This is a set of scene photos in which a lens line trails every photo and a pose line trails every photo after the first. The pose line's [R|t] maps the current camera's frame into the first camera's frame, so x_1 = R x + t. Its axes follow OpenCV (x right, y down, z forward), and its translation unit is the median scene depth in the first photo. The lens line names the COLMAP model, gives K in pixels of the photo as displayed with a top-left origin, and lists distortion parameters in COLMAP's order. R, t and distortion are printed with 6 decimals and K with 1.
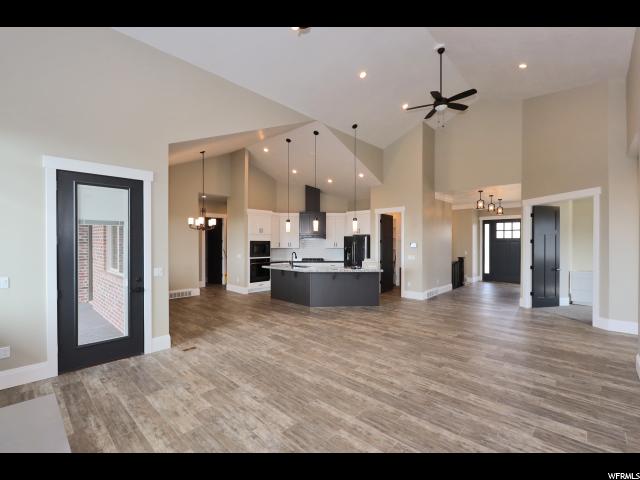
lens RADIAL K [[293.7, 0, 318.4], [0, 293.7, 242.7], [0, 0, 1]] dist [0.002209, 0.000122]
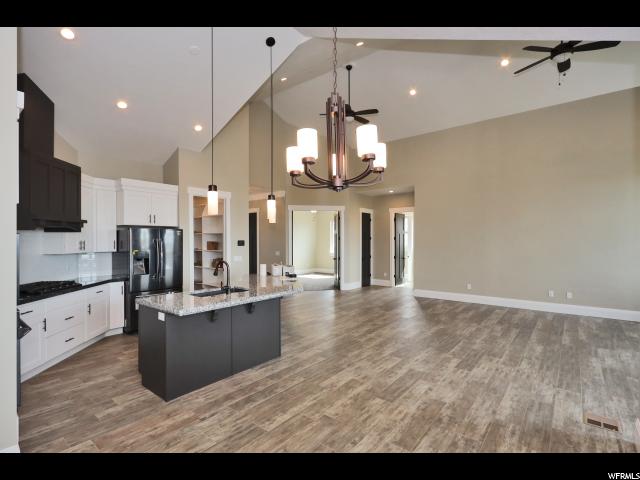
lens RADIAL K [[307.5, 0, 318.7], [0, 307.5, 239.5], [0, 0, 1]] dist [0.002784, -0.000059]
pose [[-0.069121, -0.003126, 0.997603, -0.949244], [0.001581, 0.999993, 0.003243, -0.005104], [-0.997607, 0.001801, -0.069115, 1.501757]]
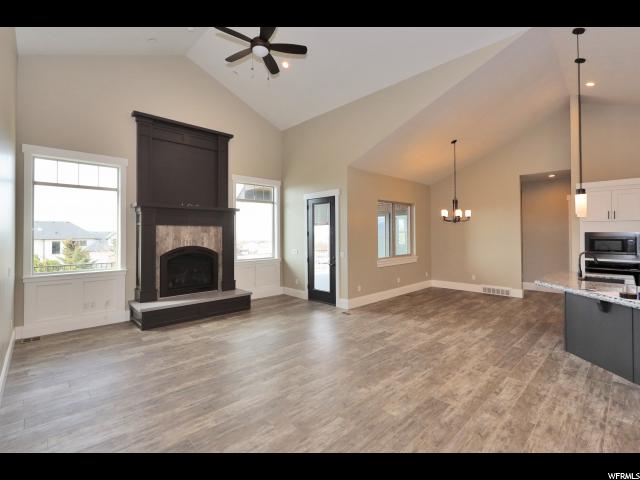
lens RADIAL K [[293.7, 0, 314.7], [0, 293.7, 235.3], [0, 0, 1]] dist [0.002209, 0.000122]
pose [[-0.064655, 0.000295, -0.997908, 0.862050], [0.000741, 1.000000, 0.000247, 0.000817], [0.997907, -0.000723, -0.064655, 0.877887]]
